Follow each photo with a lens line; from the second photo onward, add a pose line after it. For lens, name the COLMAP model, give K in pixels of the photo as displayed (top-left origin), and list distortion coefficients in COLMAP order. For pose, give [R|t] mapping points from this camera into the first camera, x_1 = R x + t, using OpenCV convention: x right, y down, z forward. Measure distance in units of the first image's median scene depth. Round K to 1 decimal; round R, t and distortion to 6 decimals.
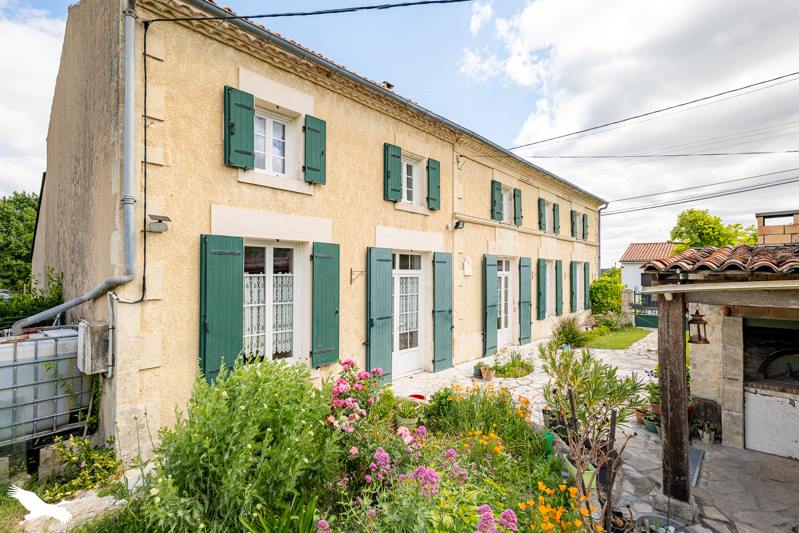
lens RADIAL K [[383.9, 0, 401.8], [0, 383.9, 270.3], [0, 0, 1]] dist [0.005111, 0.000623]
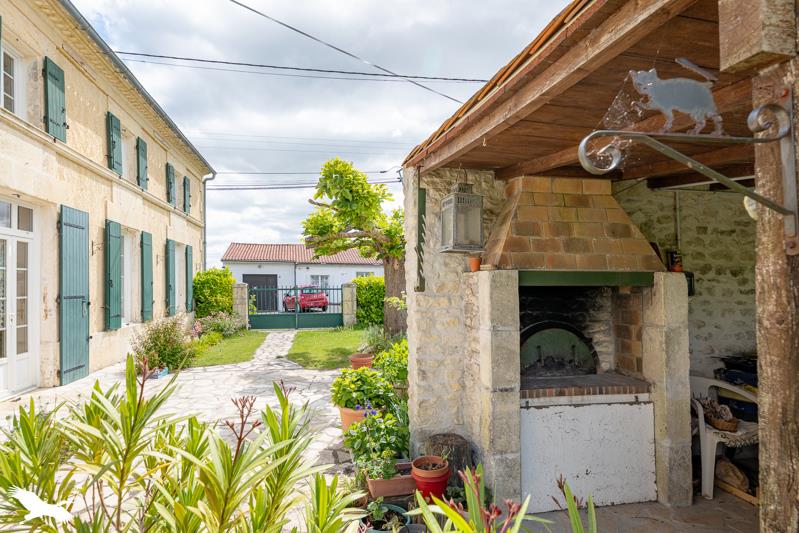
lens RADIAL K [[418.0, 0, 397.2], [0, 418.0, 282.7], [0, 0, 1]] dist [-0.004289, 0.000440]
pose [[0.600588, -0.005907, 0.799537, 0.128236], [-0.002935, 0.999950, 0.009593, 0.052816], [-0.799553, -0.008108, 0.600541, 0.308485]]
